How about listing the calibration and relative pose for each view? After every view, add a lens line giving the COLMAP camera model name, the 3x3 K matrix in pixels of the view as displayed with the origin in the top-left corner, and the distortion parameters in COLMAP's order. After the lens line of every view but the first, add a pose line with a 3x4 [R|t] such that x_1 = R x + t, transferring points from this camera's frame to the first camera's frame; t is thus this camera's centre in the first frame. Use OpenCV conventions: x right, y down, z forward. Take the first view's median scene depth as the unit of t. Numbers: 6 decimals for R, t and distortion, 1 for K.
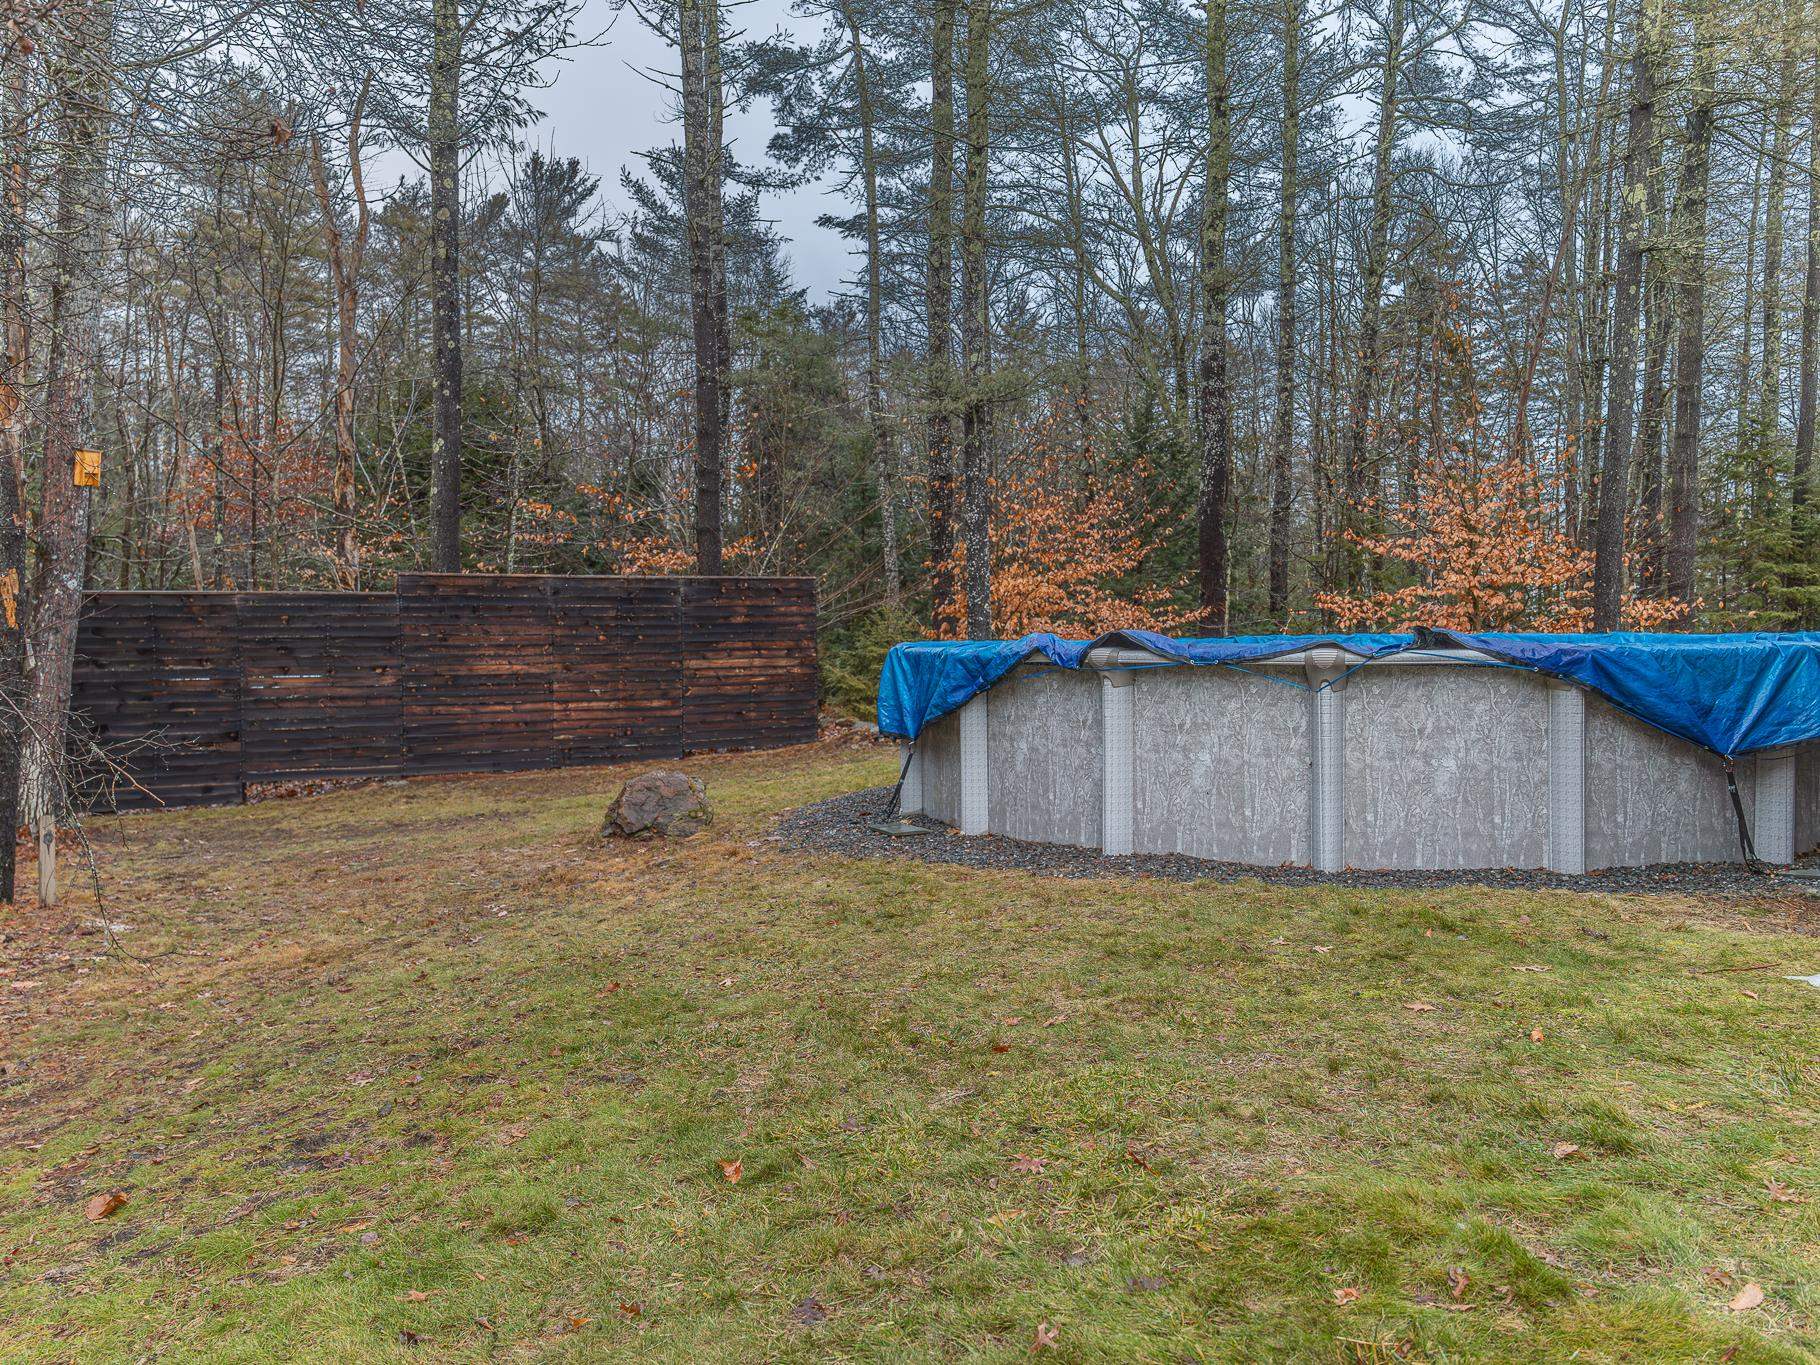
lens RADIAL K [[1347.9, 0, 911.6], [0, 1347.9, 681.0], [0, 0, 1]] dist [0.018823, -0.008819]
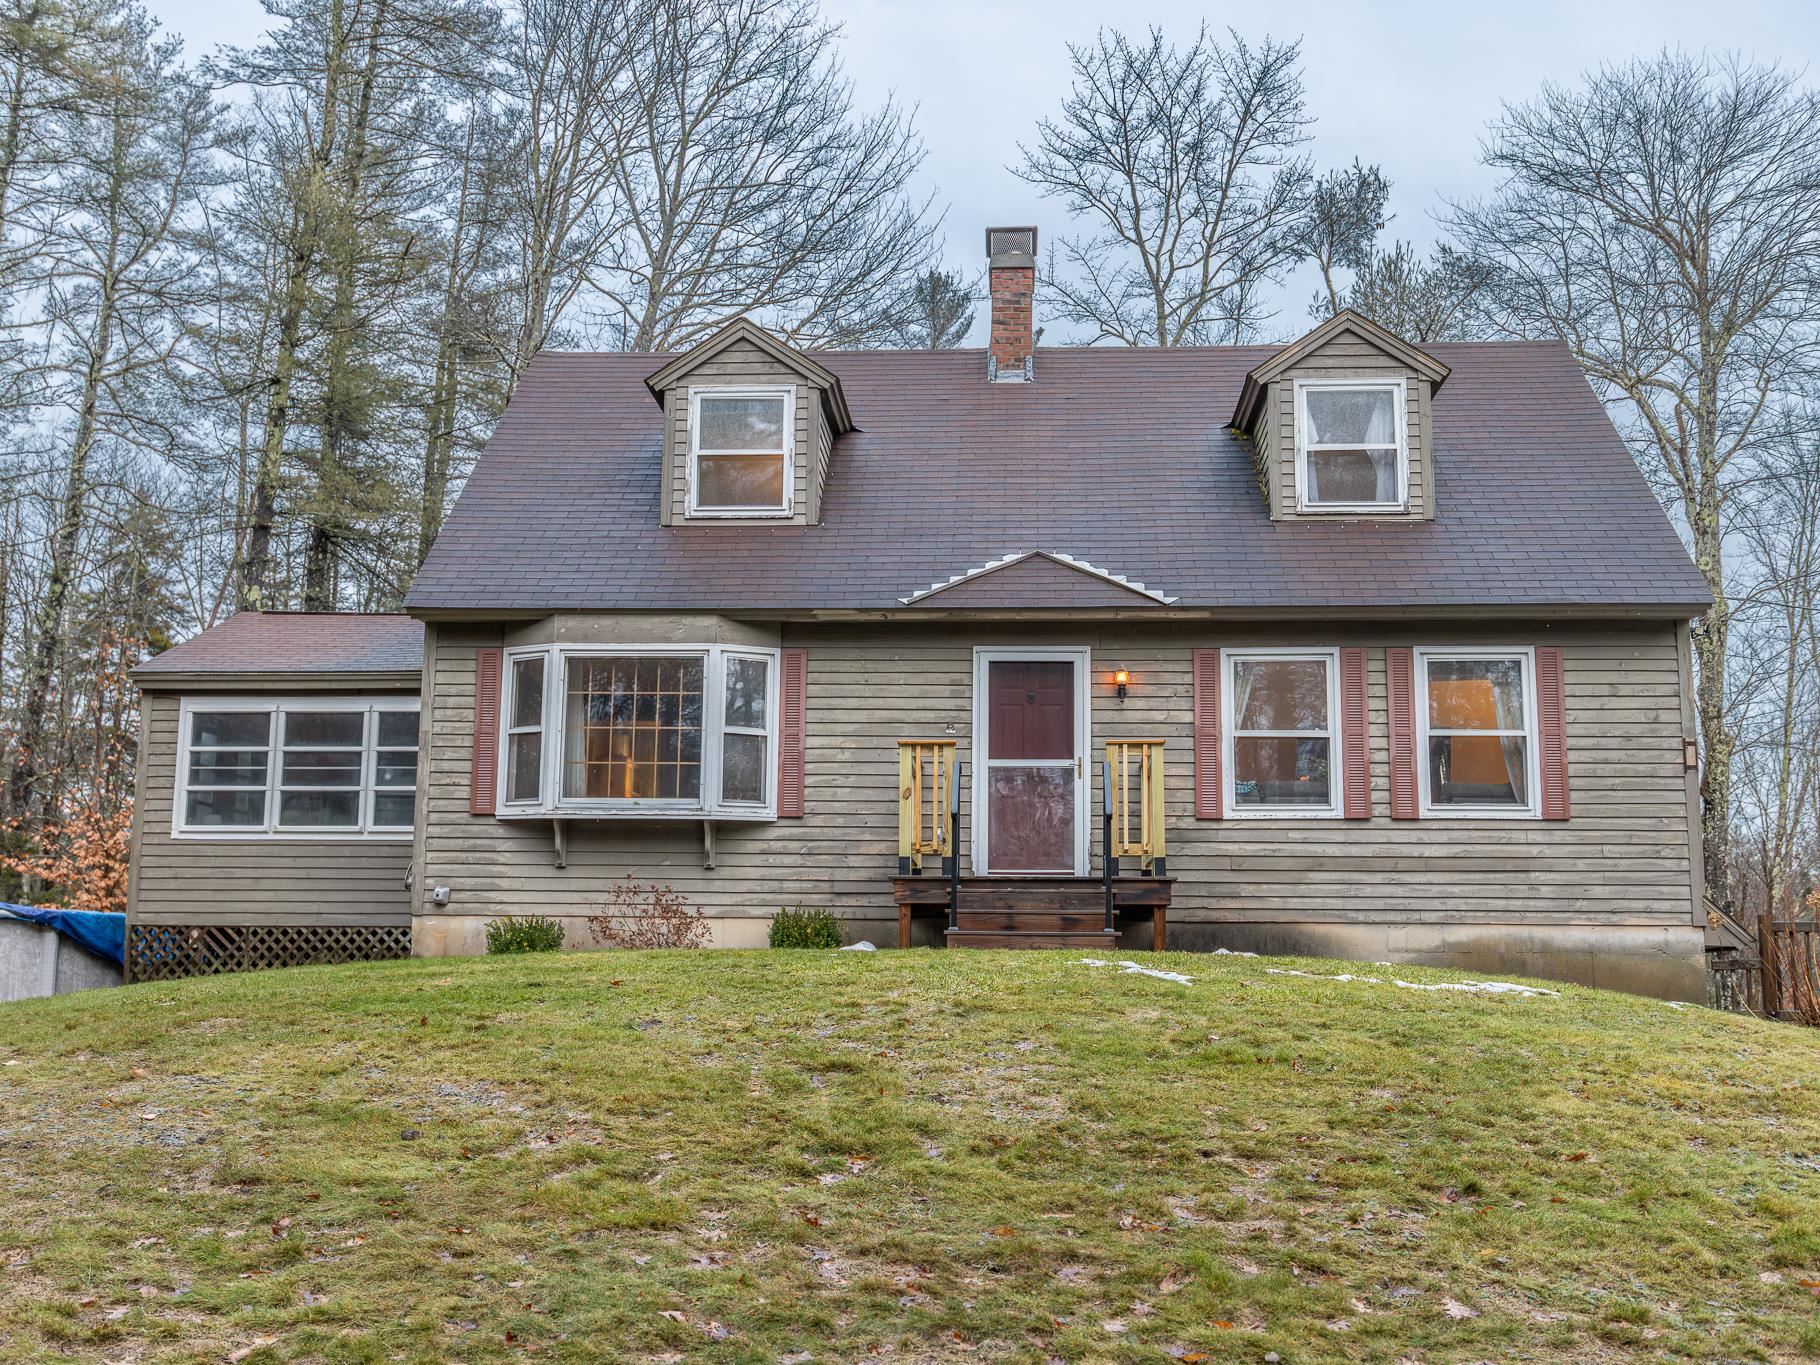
lens RADIAL K [[1968.3, 0, 902.1], [0, 1968.3, 681.0], [0, 0, 1]] dist [0.009839, 0.000000]
pose [[0.752655, 0.127198, 0.646012, -0.153934], [0.004442, 0.980159, -0.198165, 0.070018], [-0.658400, 0.152019, 0.737156, -0.629704]]
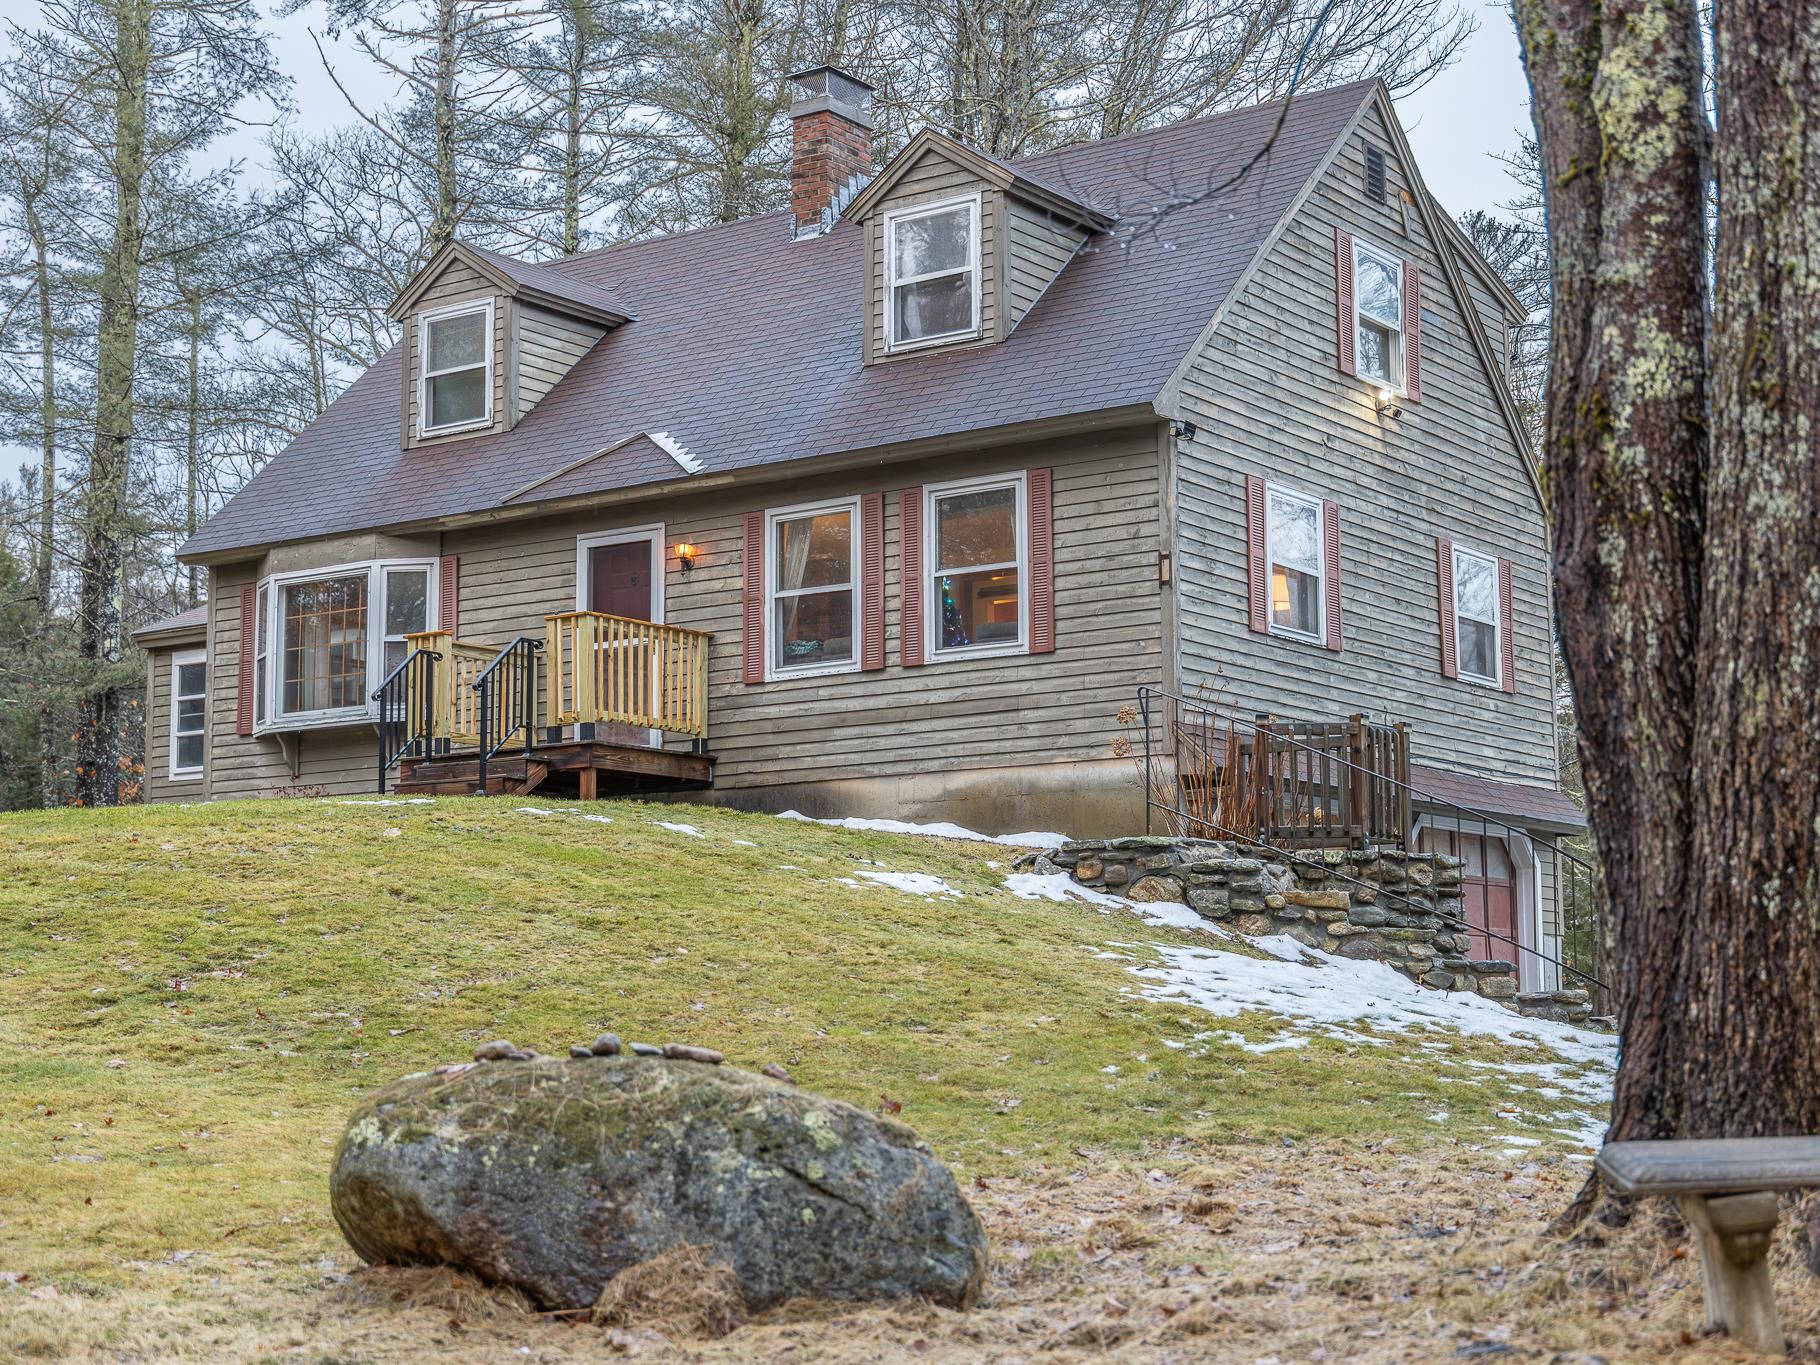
lens RADIAL K [[2962.3, 0, 899.5], [0, 2962.3, 679.2], [0, 0, 1]] dist [-0.003035, 0.000000]
pose [[0.987316, 0.029353, 0.156031, 0.279062], [-0.002195, 0.985190, -0.171449, 0.158192], [-0.158753, 0.168932, 0.972759, -1.208352]]
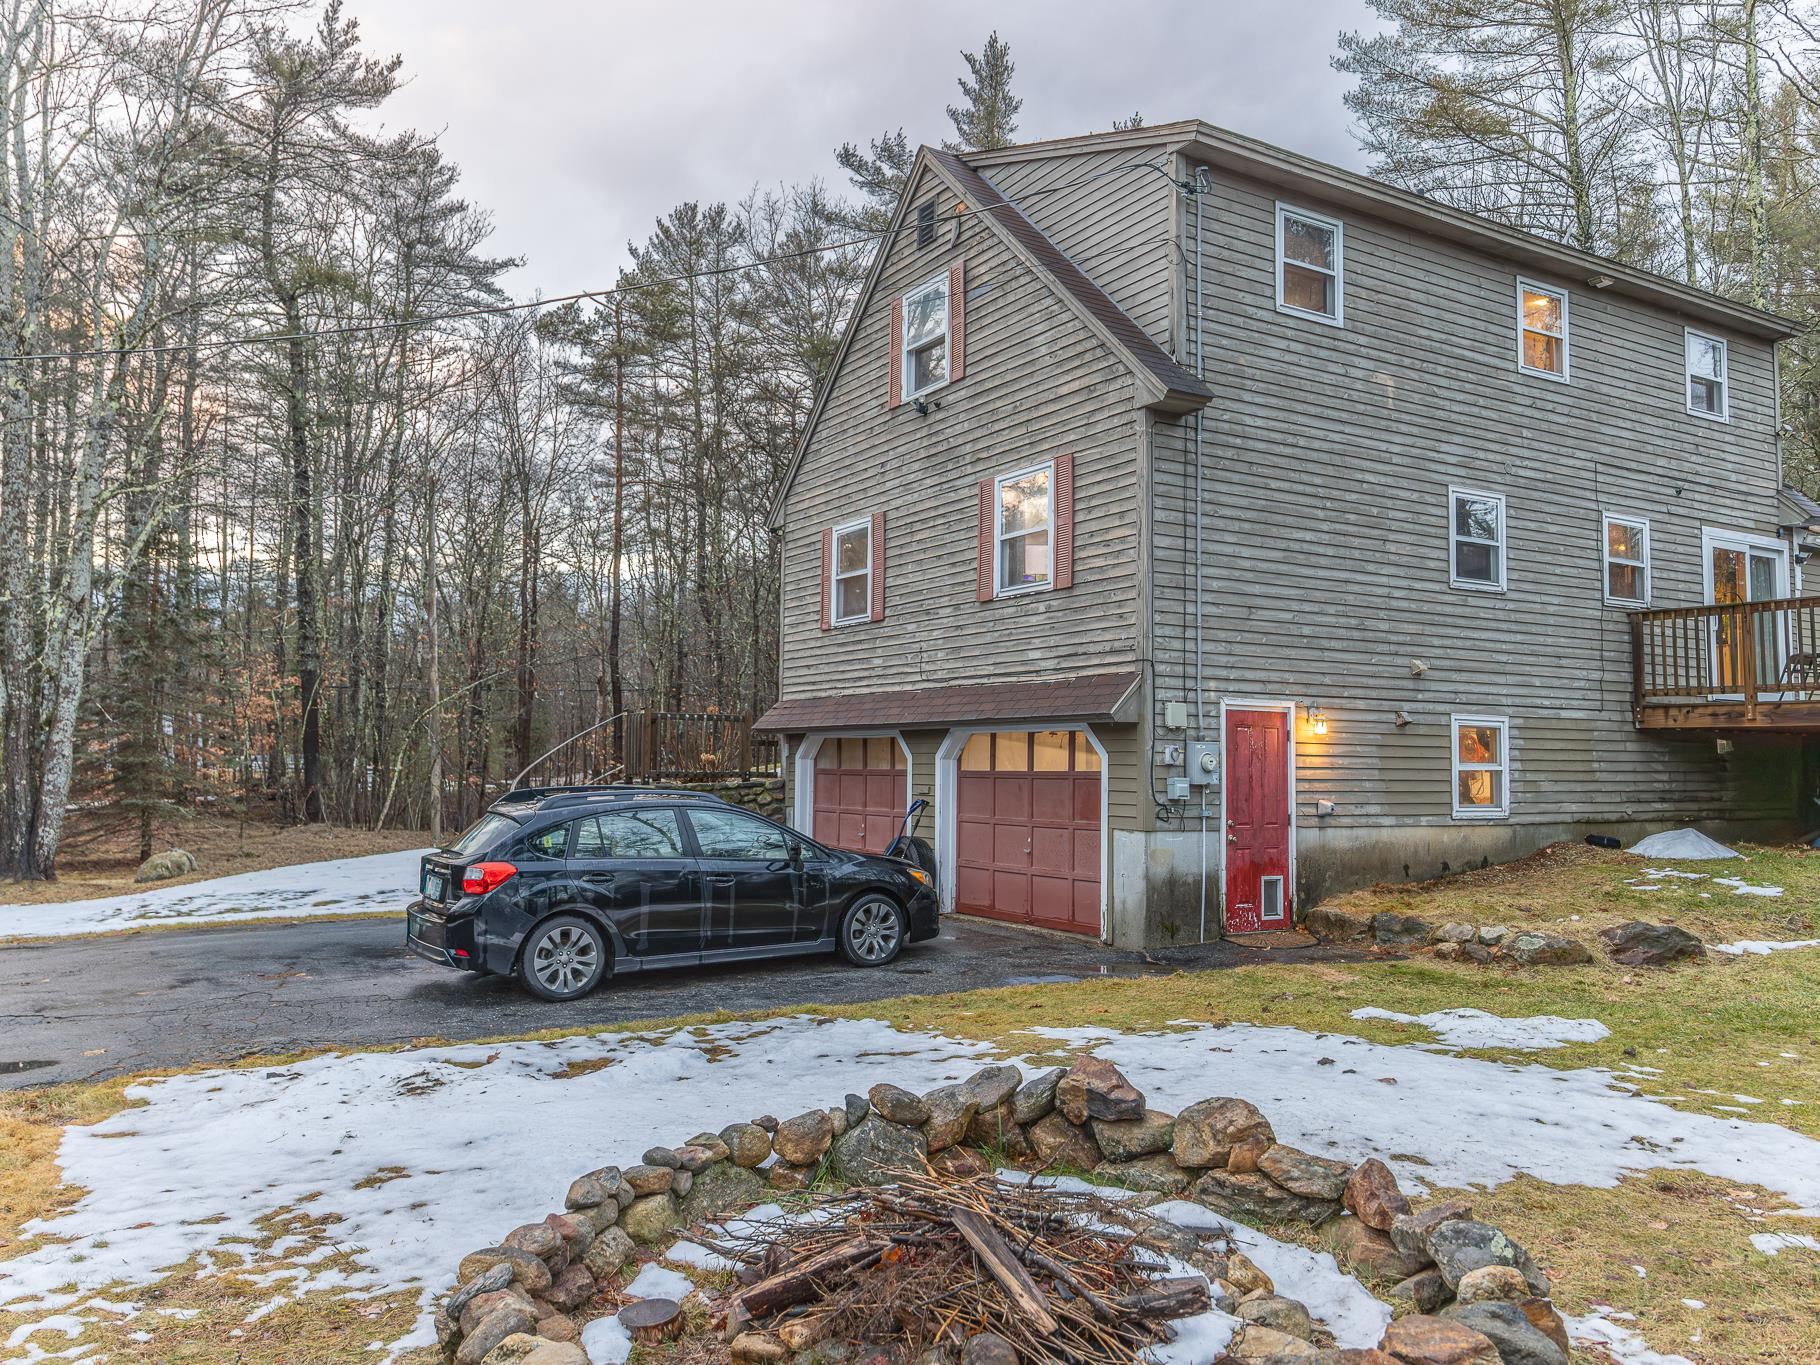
lens RADIAL K [[1347.9, 0, 912.6], [0, 1347.9, 678.0], [0, 0, 1]] dist [0.018823, -0.008819]
pose [[-0.249231, -0.052483, -0.967021, 1.229614], [-0.046608, 0.998023, -0.042153, 0.023468], [0.967322, 0.034565, -0.251185, -0.030931]]
